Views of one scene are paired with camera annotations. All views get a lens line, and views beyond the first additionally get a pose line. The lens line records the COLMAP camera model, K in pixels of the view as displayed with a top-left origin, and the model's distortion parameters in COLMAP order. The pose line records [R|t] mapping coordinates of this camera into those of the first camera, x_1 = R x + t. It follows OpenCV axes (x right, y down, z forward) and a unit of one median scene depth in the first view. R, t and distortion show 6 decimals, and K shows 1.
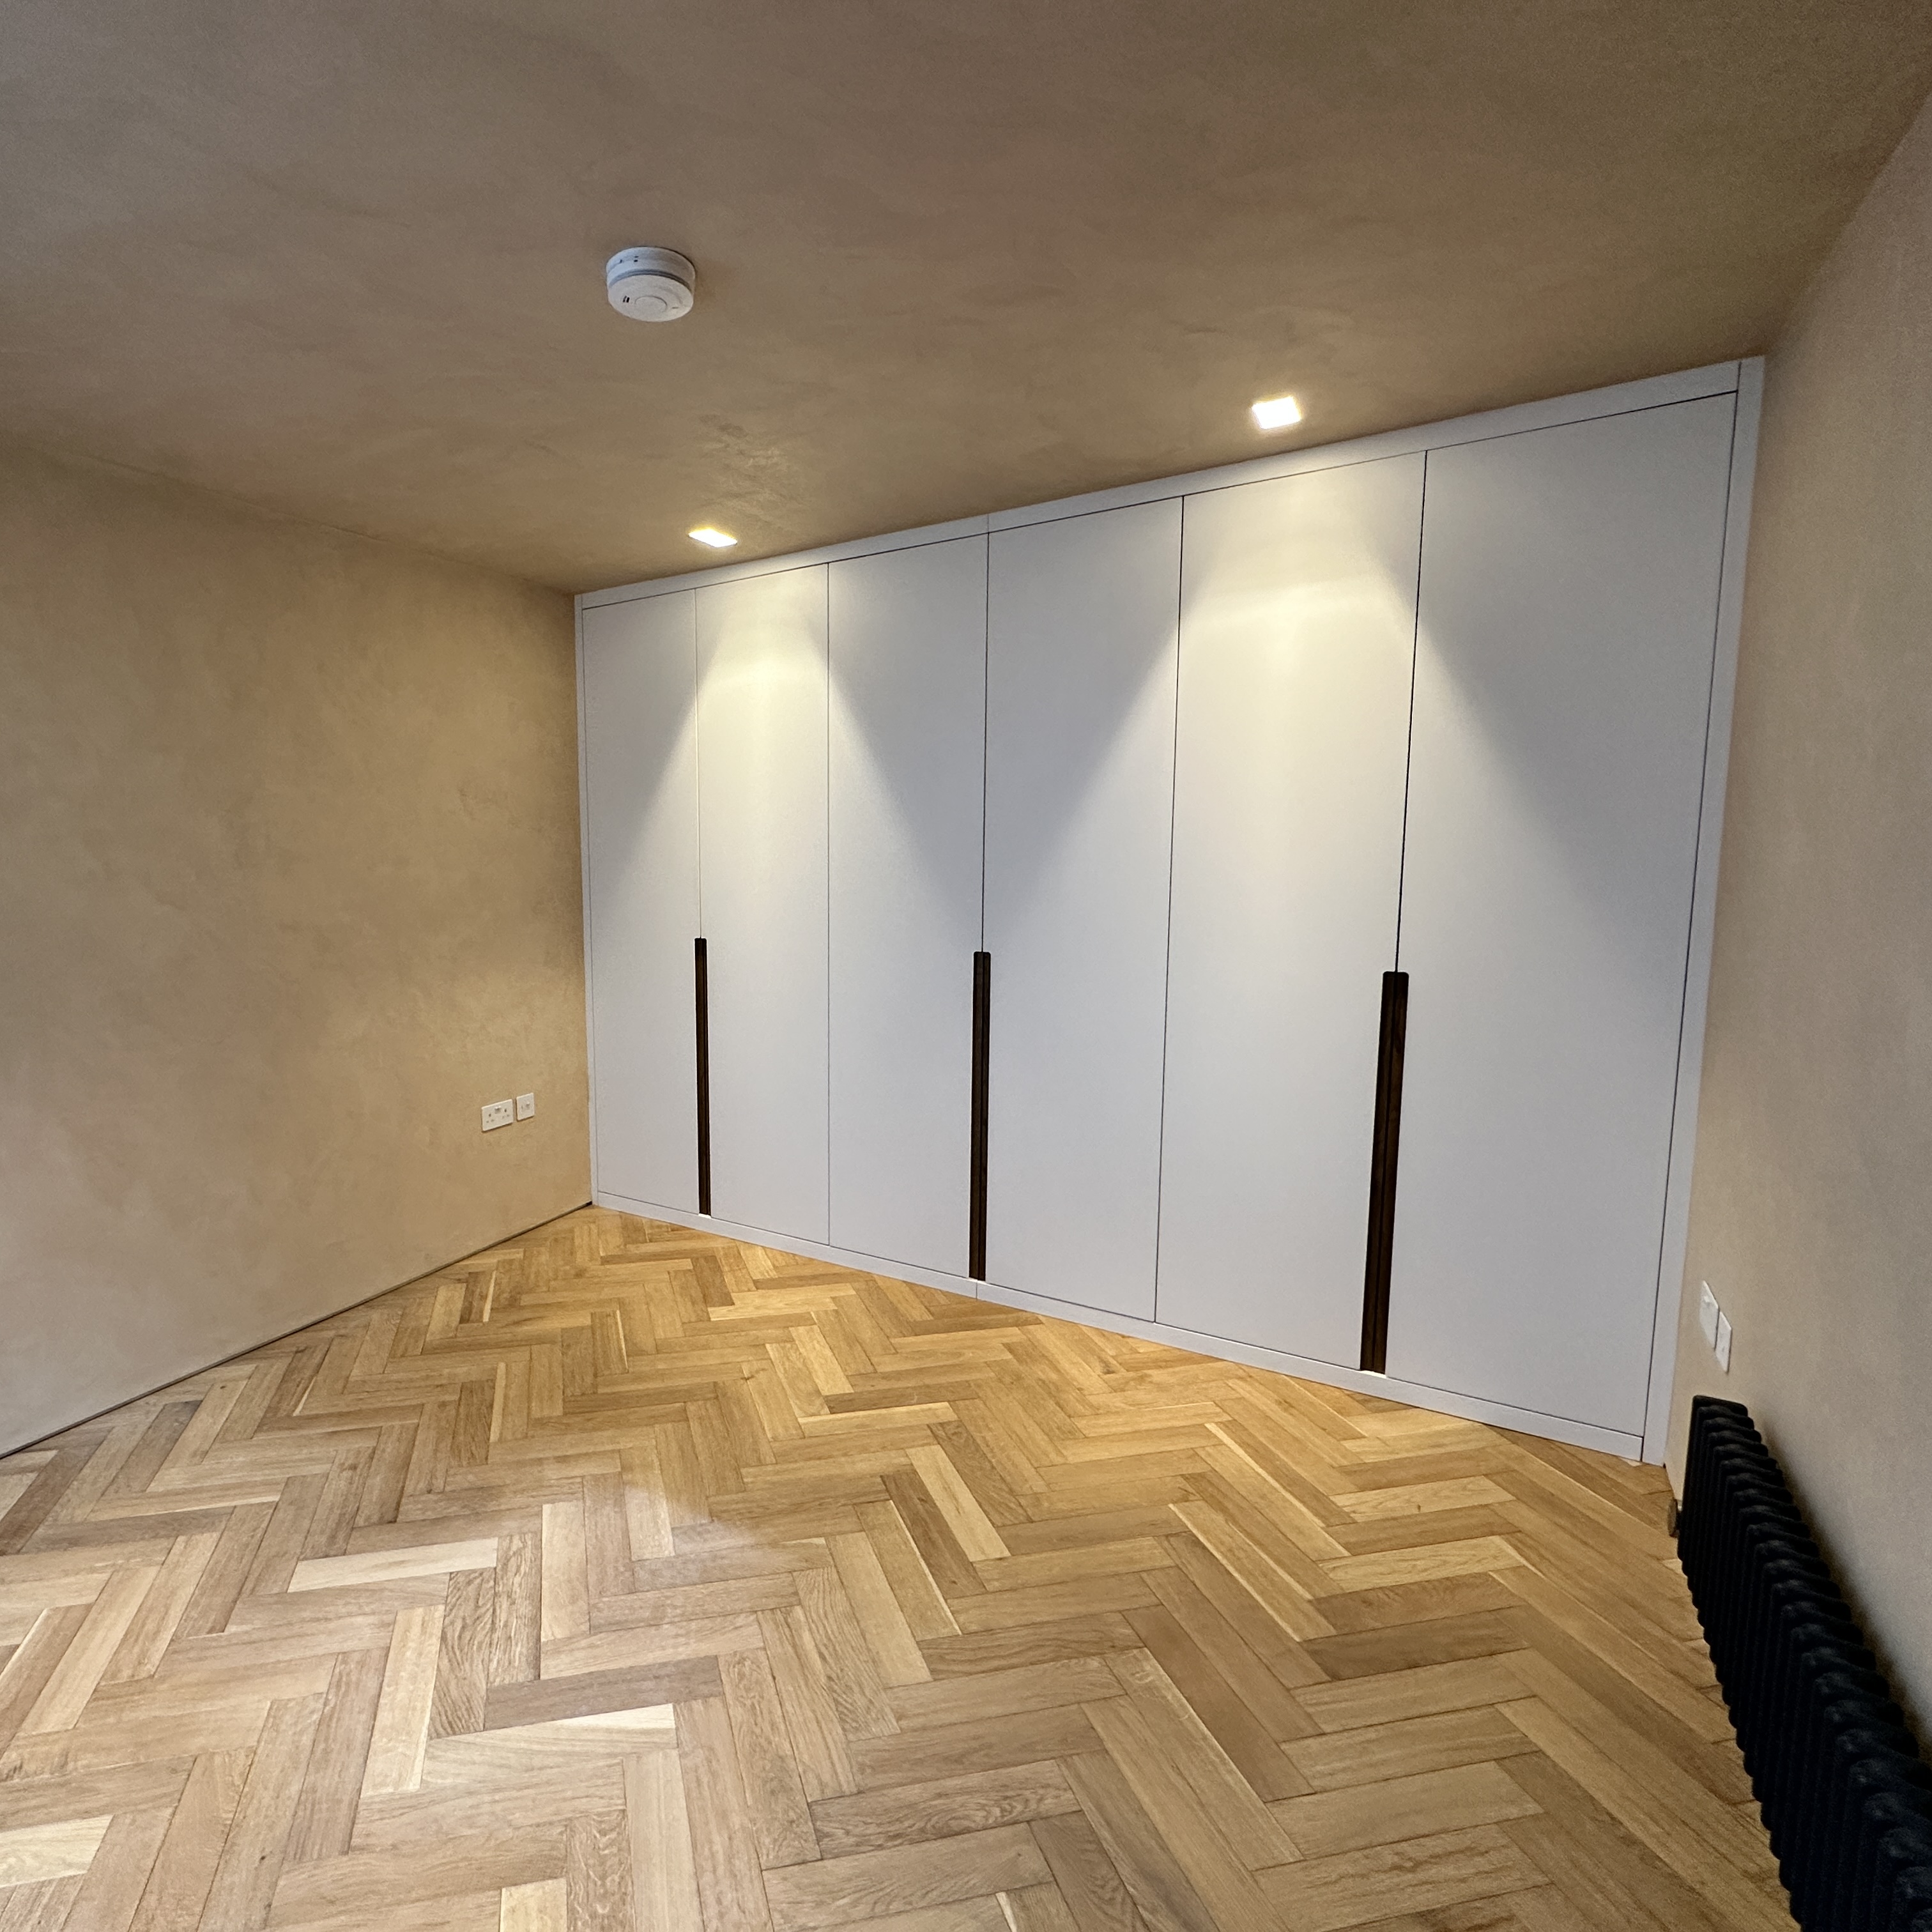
lens RADIAL K [[1038.8, 0, 752.9], [0, 1038.8, 970.7], [0, 0, 1]] dist [-0.005390, 0.000414]
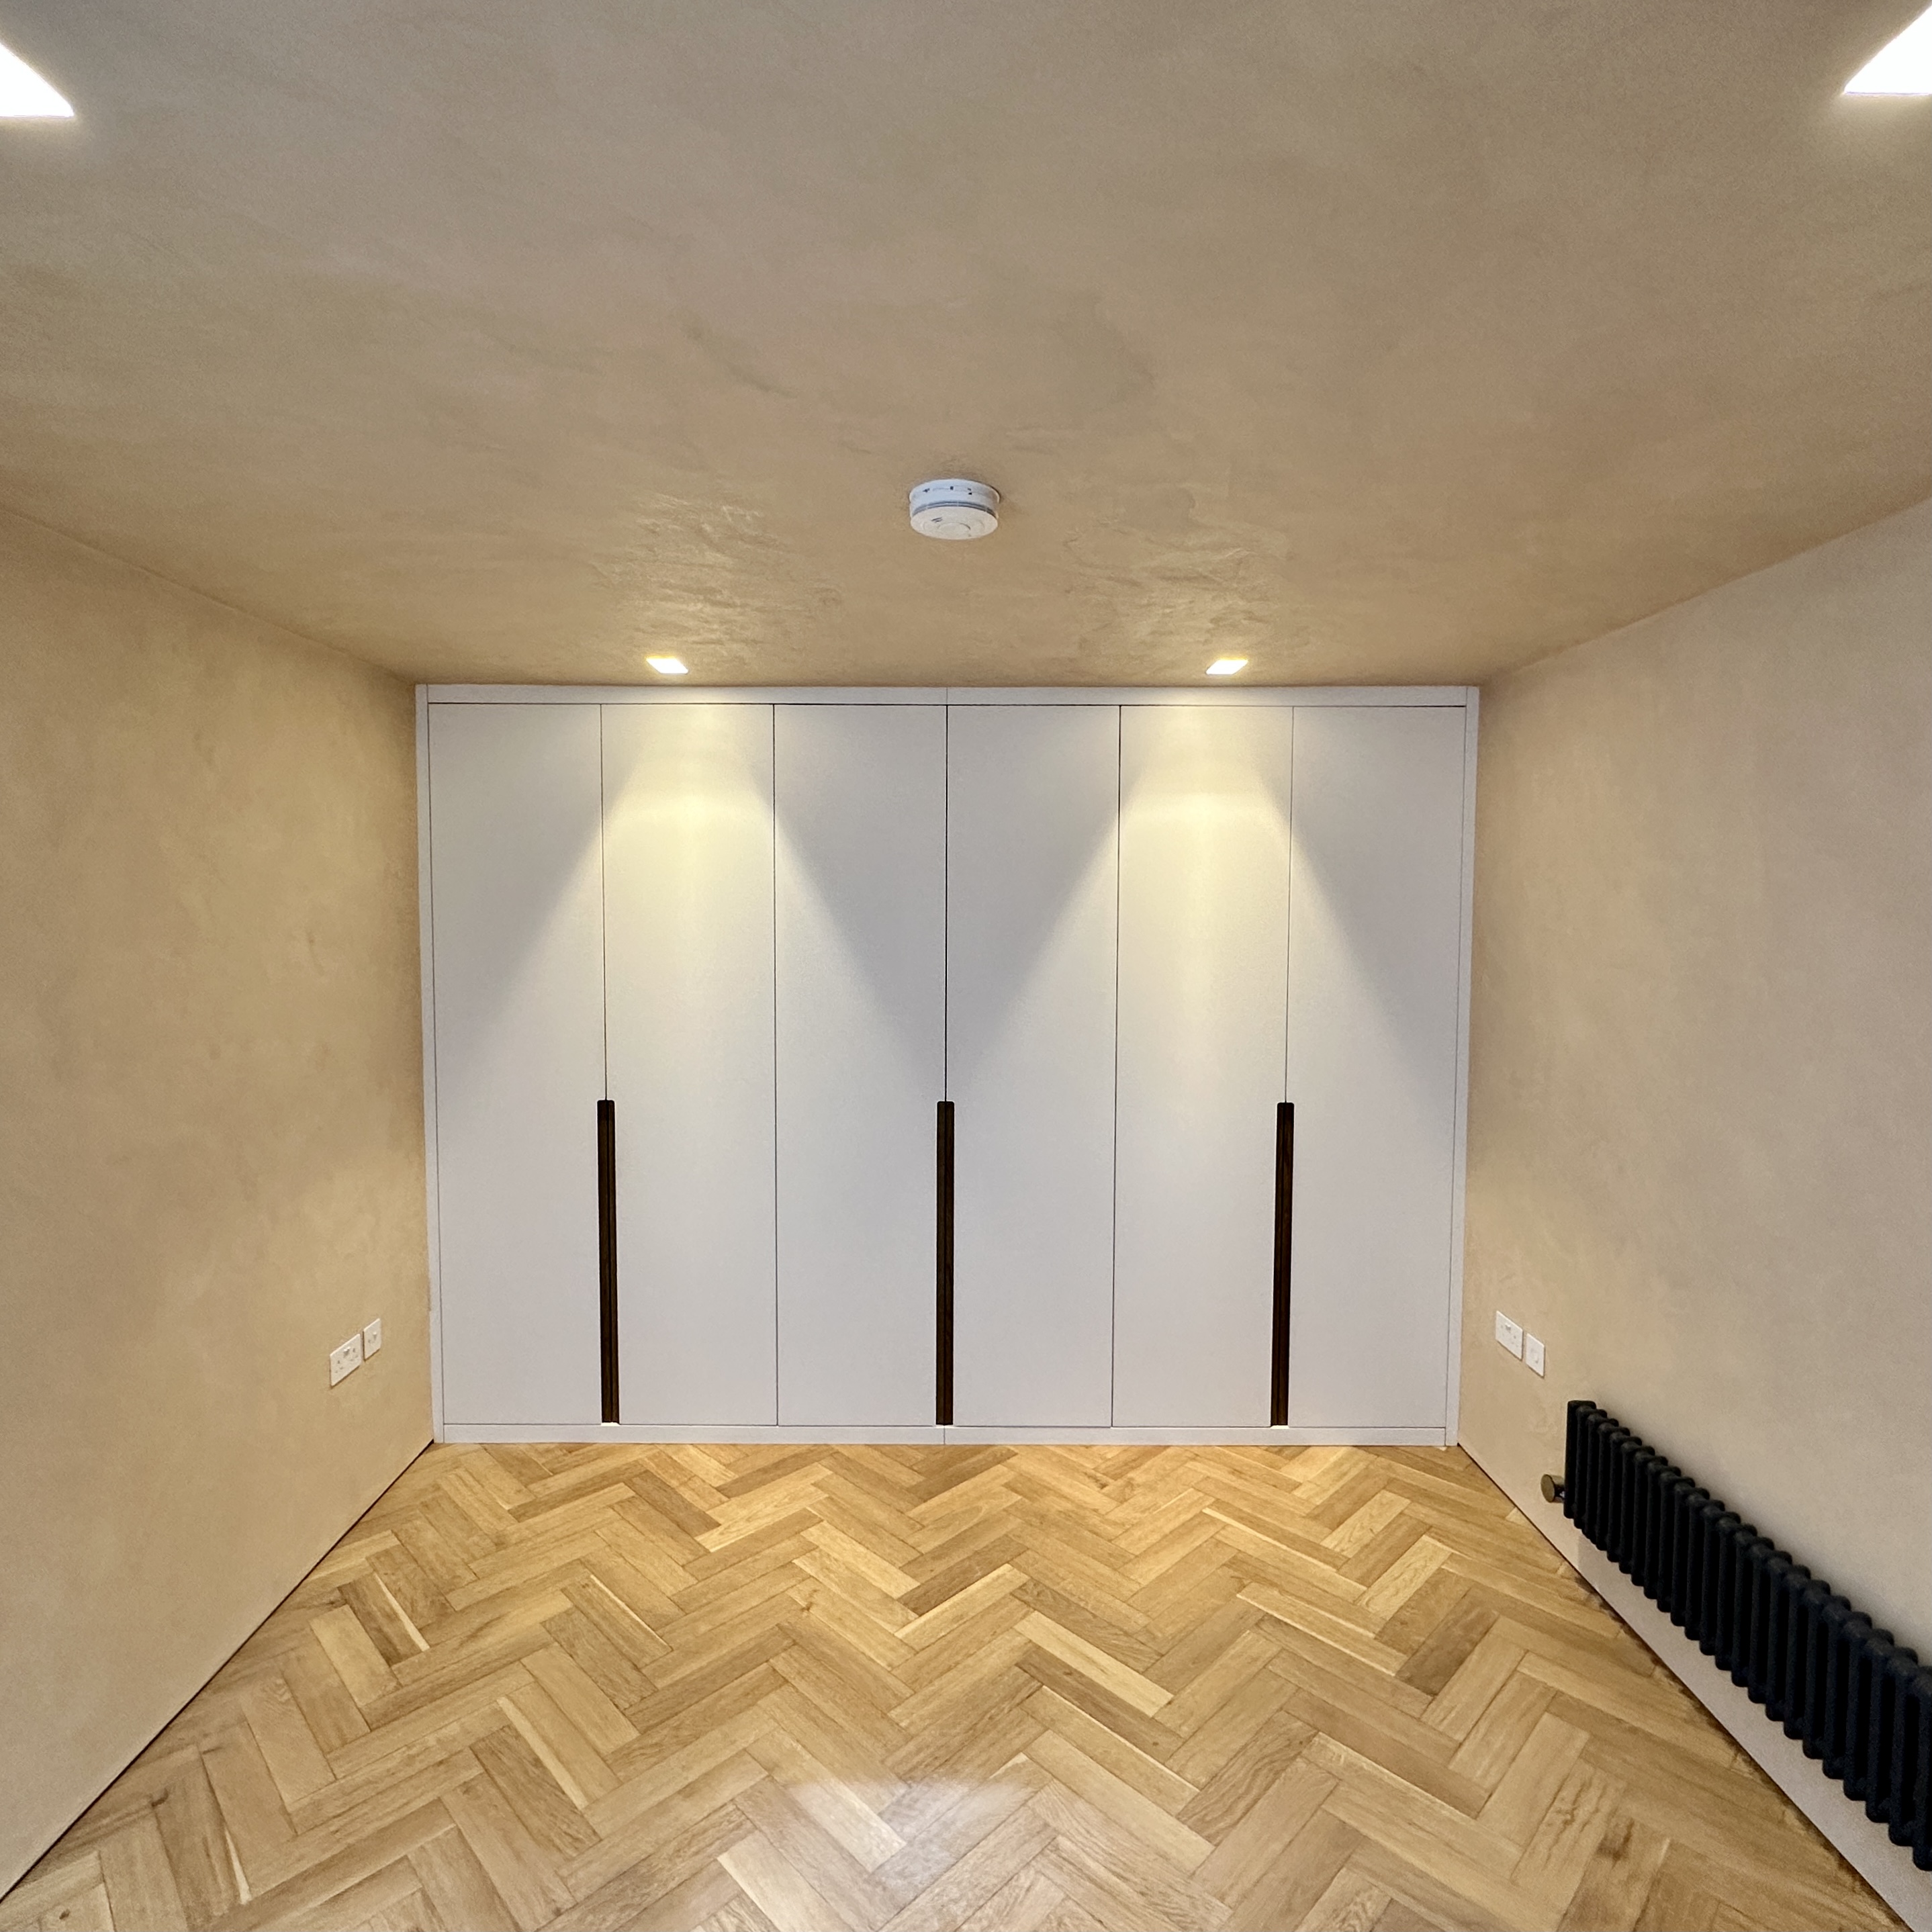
lens RADIAL K [[1081.7, 0, 966.0], [0, 1081.7, 966.0], [0, 0, 1]] dist [-0.006801, 0.002439]
pose [[0.822828, -0.014493, 0.568106, -0.447495], [0.049846, 0.997662, -0.046744, -0.121943], [-0.566101, 0.066780, 0.821627, 0.121069]]
